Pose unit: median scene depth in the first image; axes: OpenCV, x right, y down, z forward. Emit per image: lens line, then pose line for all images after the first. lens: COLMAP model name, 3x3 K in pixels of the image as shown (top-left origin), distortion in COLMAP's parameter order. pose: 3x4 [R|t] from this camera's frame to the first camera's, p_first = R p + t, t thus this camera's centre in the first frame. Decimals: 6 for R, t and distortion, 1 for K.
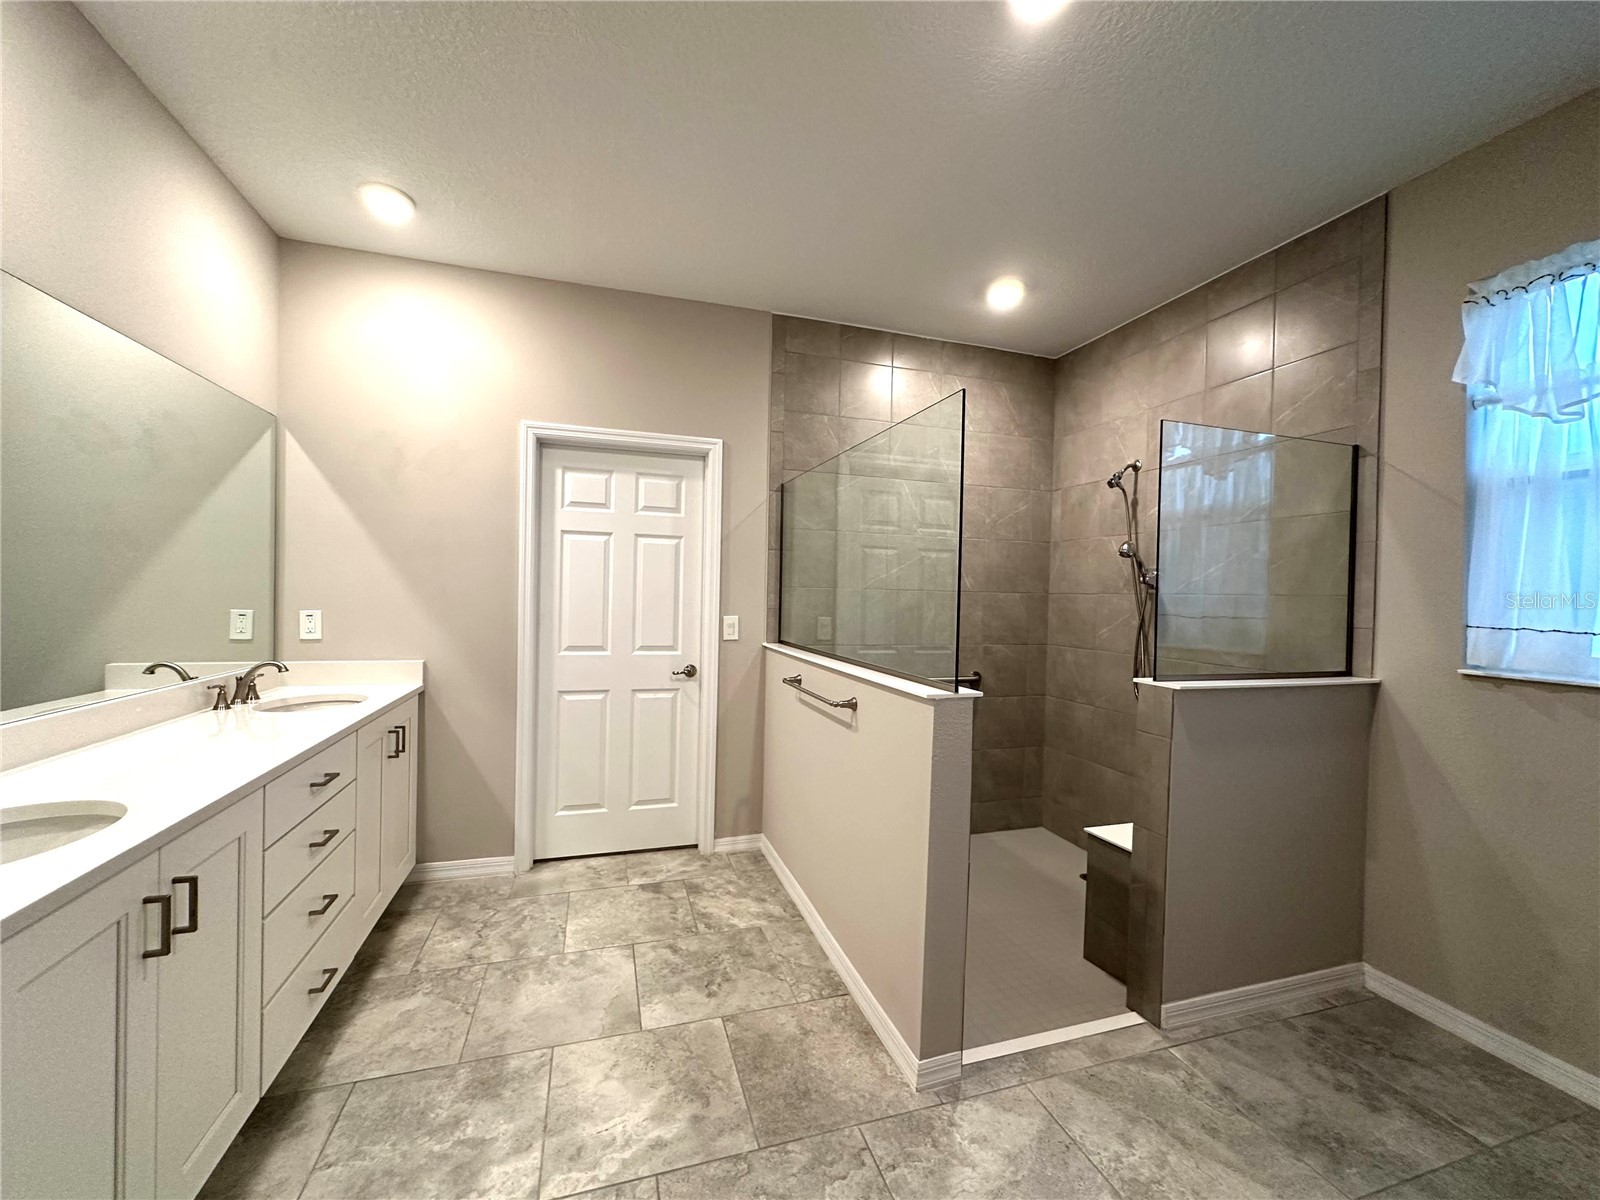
lens RADIAL K [[637.2, 0, 797.9], [0, 637.2, 599.7], [0, 0, 1]] dist [-0.000921, 0.000176]
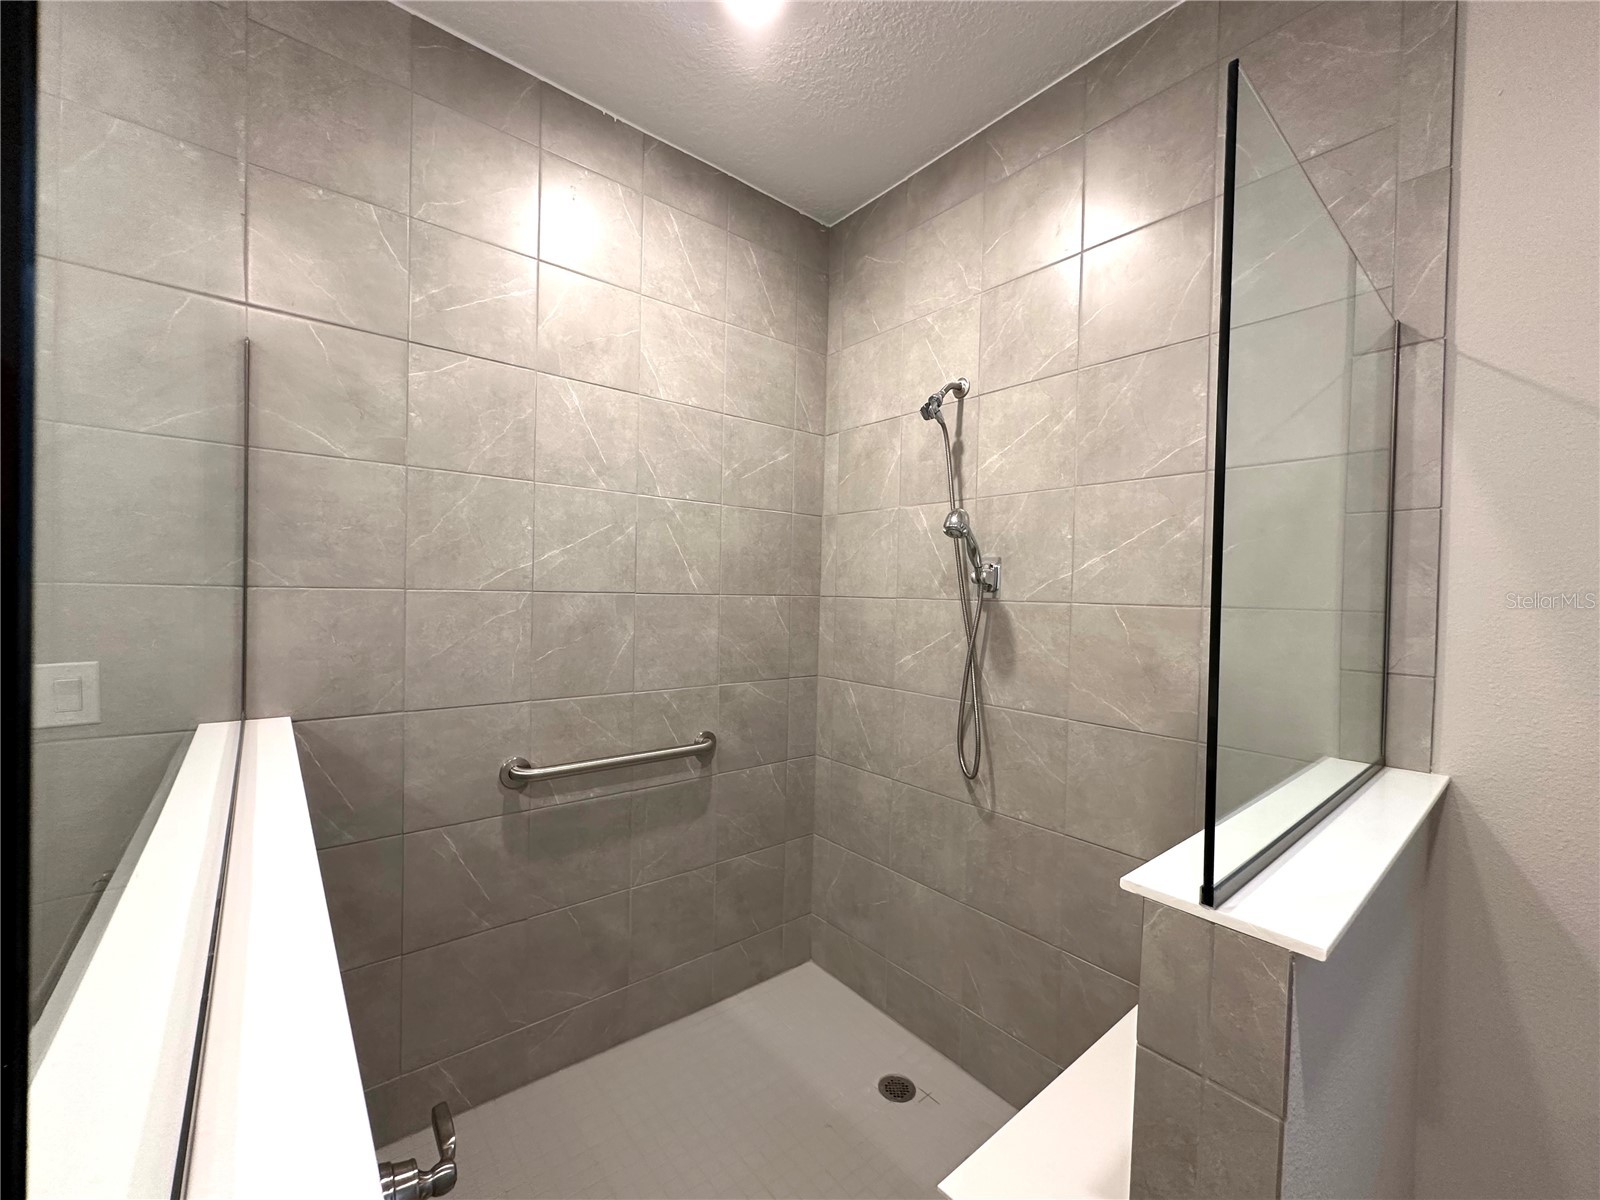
lens RADIAL K [[637.2, 0, 797.9], [0, 637.2, 599.7], [0, 0, 1]] dist [-0.000921, 0.000176]
pose [[0.928767, -0.006136, 0.370614, 0.143251], [0.001581, 0.999919, 0.012593, -0.014896], [-0.370661, -0.011110, 0.928702, 0.436108]]
